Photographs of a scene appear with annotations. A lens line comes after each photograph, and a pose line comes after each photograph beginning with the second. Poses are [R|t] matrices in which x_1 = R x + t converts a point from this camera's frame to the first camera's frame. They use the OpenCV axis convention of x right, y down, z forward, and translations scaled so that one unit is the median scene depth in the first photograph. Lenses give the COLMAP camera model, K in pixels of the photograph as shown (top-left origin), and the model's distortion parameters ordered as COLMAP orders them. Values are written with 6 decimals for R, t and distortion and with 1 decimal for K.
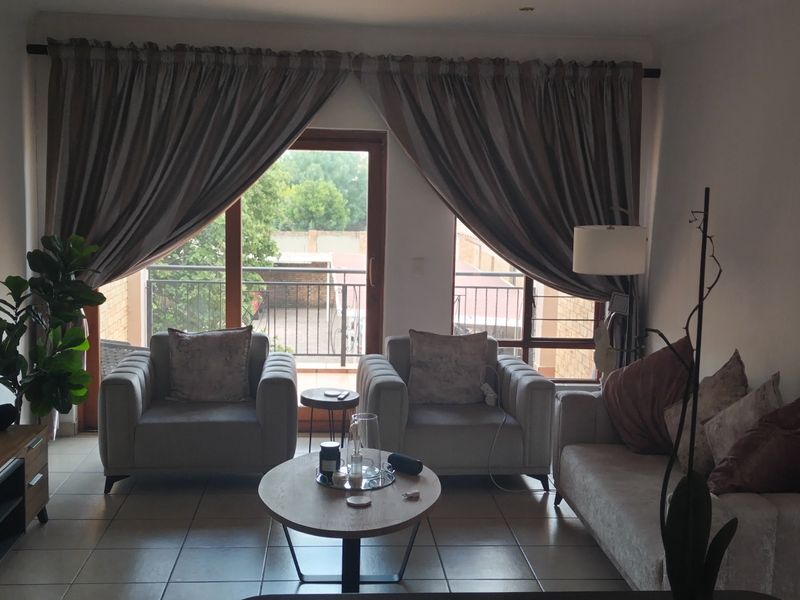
lens RADIAL K [[971.6, 0, 400.0], [0, 971.6, 300.0], [0, 0, 1]] dist [0.093606, -0.313404]
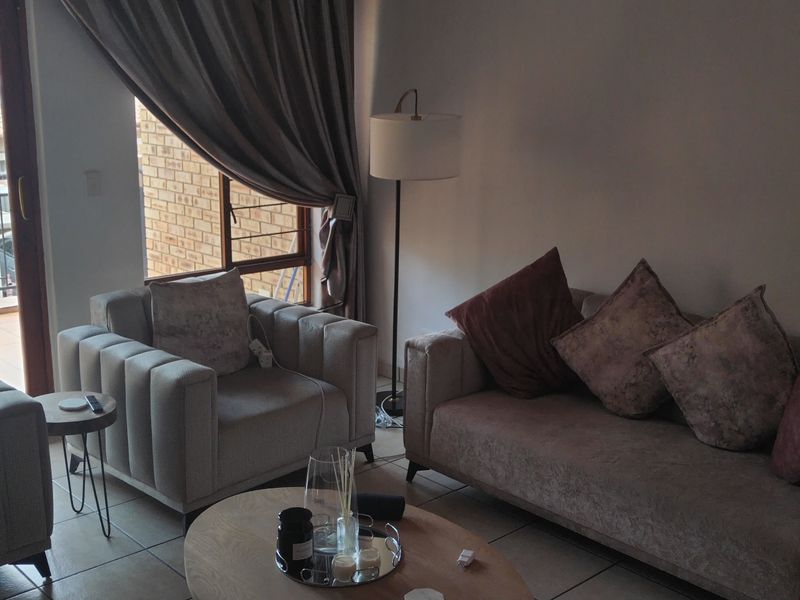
lens RADIAL K [[971.6, 0, 400.0], [0, 971.6, 300.0], [0, 0, 1]] dist [0.093606, -0.313404]
pose [[0.778921, -0.165537, 0.604880, -0.265027], [0.080066, 0.982890, 0.165883, -0.056050], [-0.621990, -0.080779, 0.778847, 0.369629]]
